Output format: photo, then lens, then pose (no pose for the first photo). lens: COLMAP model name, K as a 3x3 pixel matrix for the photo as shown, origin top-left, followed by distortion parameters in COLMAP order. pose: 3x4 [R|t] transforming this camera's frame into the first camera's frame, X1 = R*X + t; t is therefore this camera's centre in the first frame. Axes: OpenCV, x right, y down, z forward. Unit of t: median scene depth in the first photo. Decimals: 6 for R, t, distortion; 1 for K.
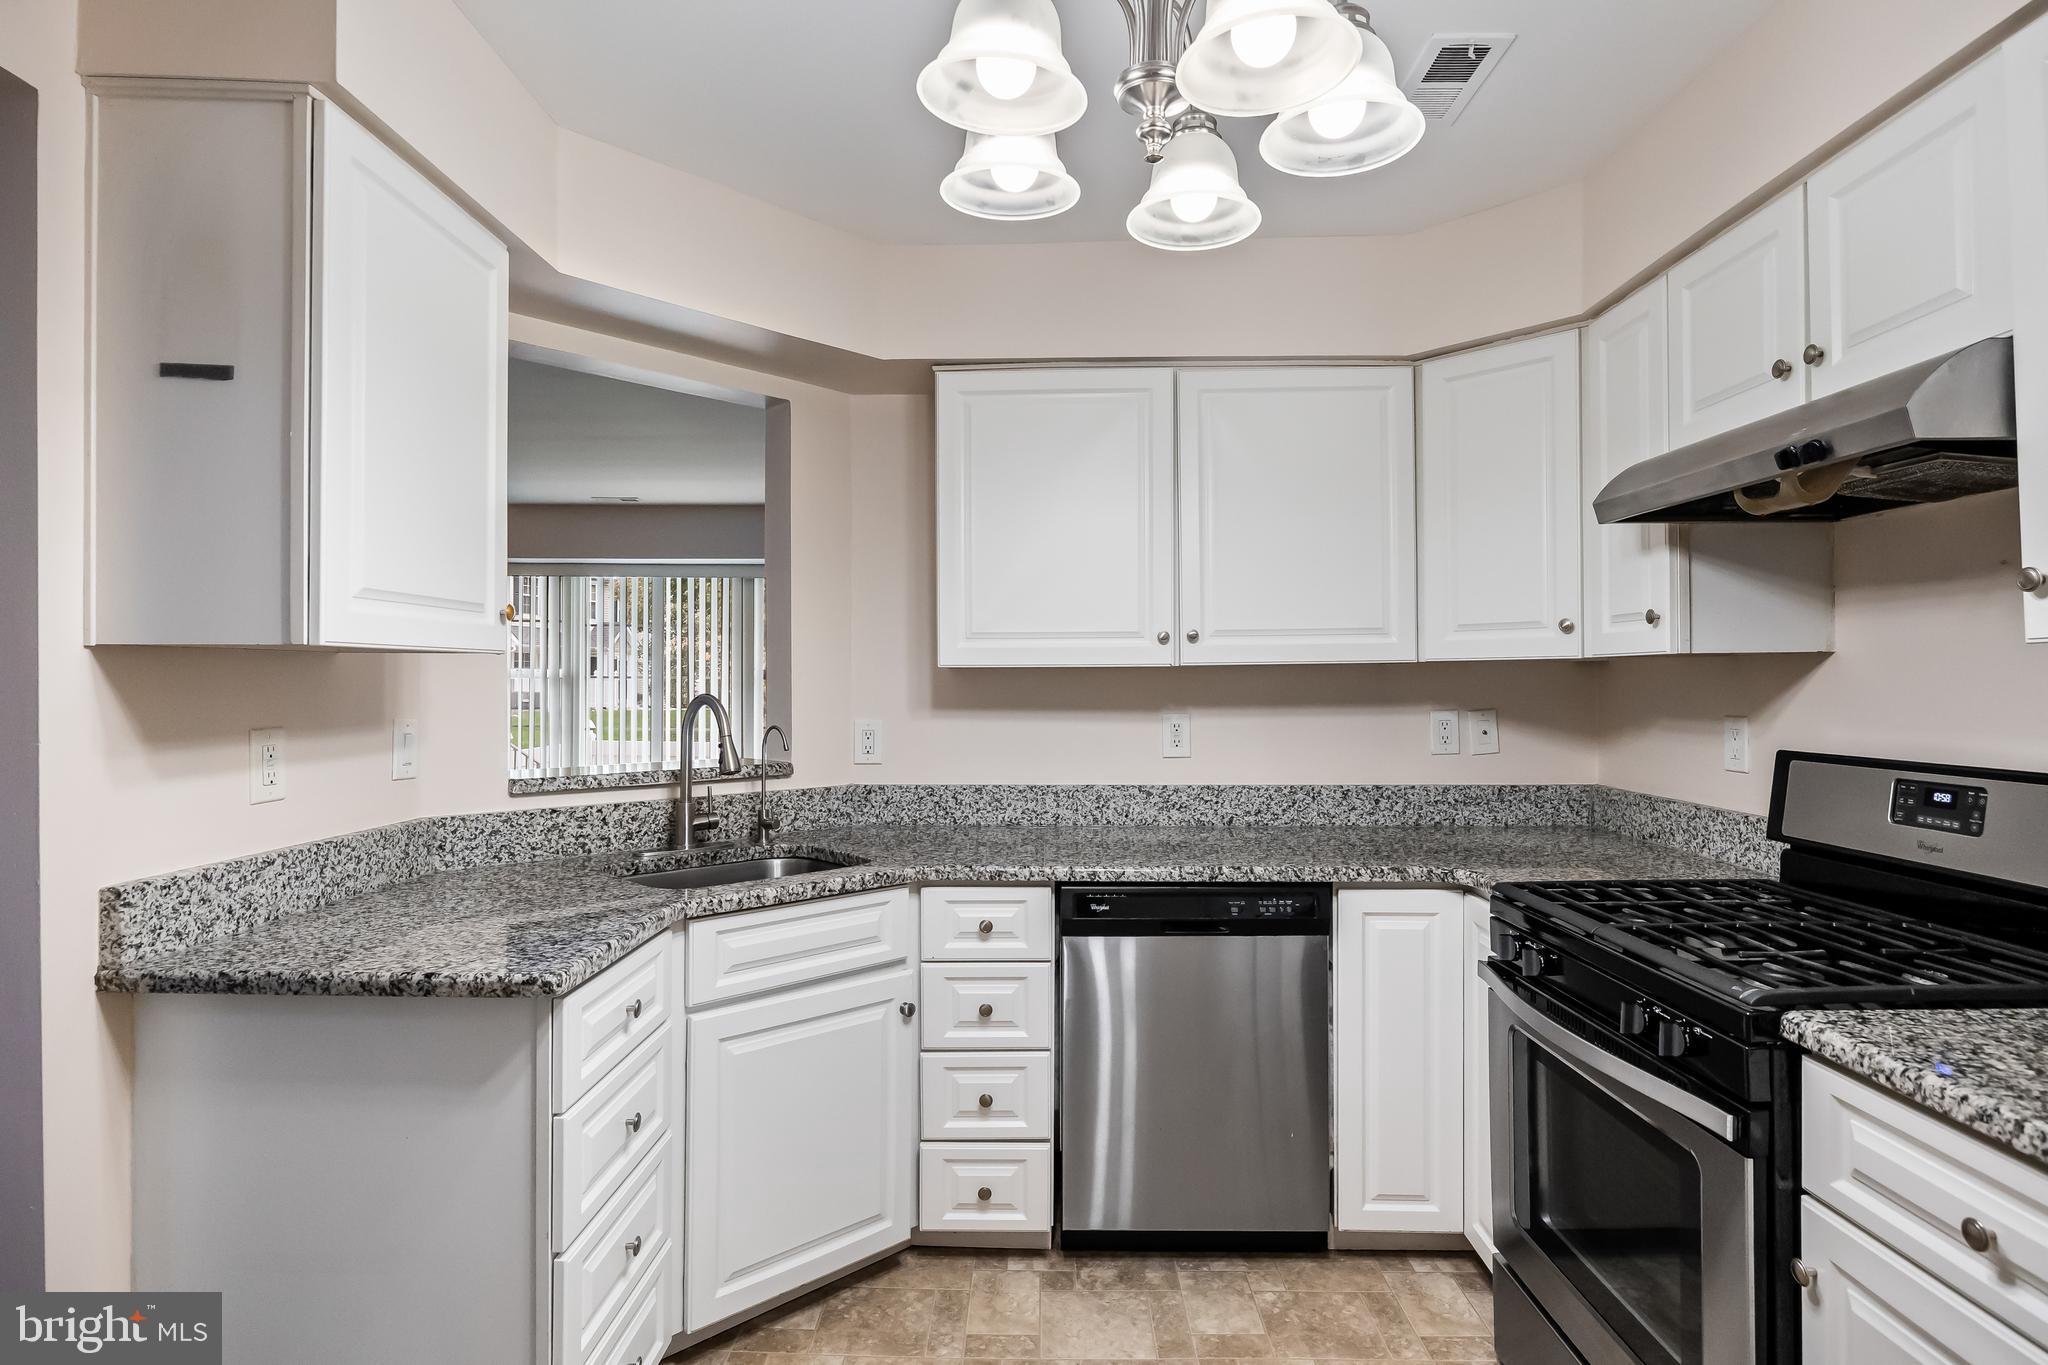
lens RADIAL K [[1058.3, 0, 1024.0], [0, 1058.3, 682.5], [0, 0, 1]] dist [-0.013131, 0.000944]
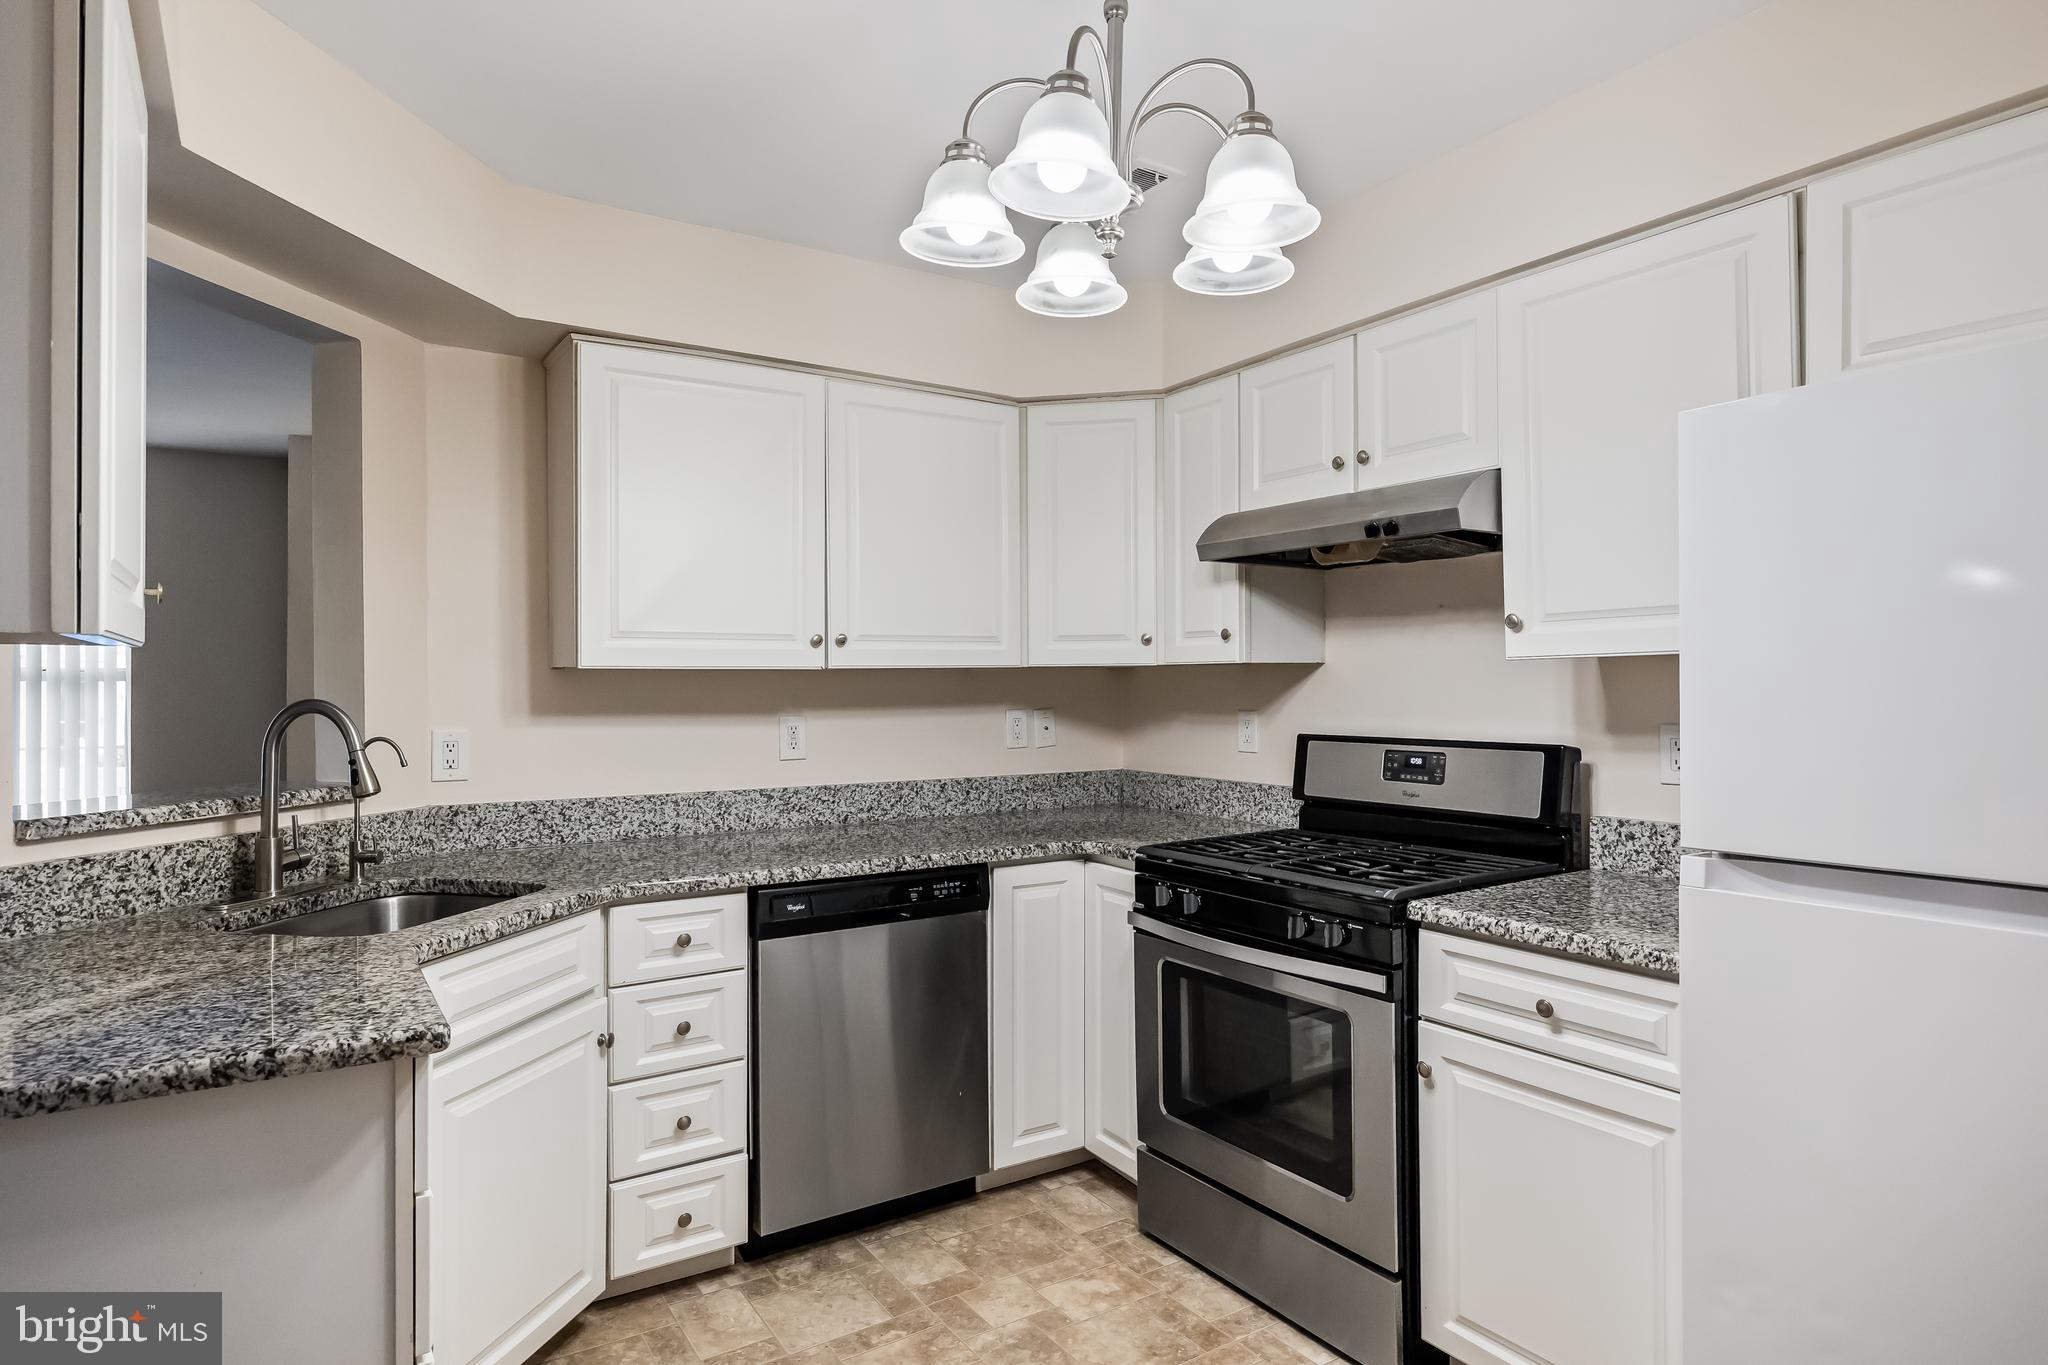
lens RADIAL K [[1134.9, 0, 1024.9], [0, 1134.9, 696.4], [0, 0, 1]] dist [-0.008387, 0.000746]
pose [[0.823448, -0.005826, 0.567361, -0.364016], [0.000711, 0.999957, 0.009237, 0.001156], [-0.567391, -0.007203, 0.823417, -0.015328]]
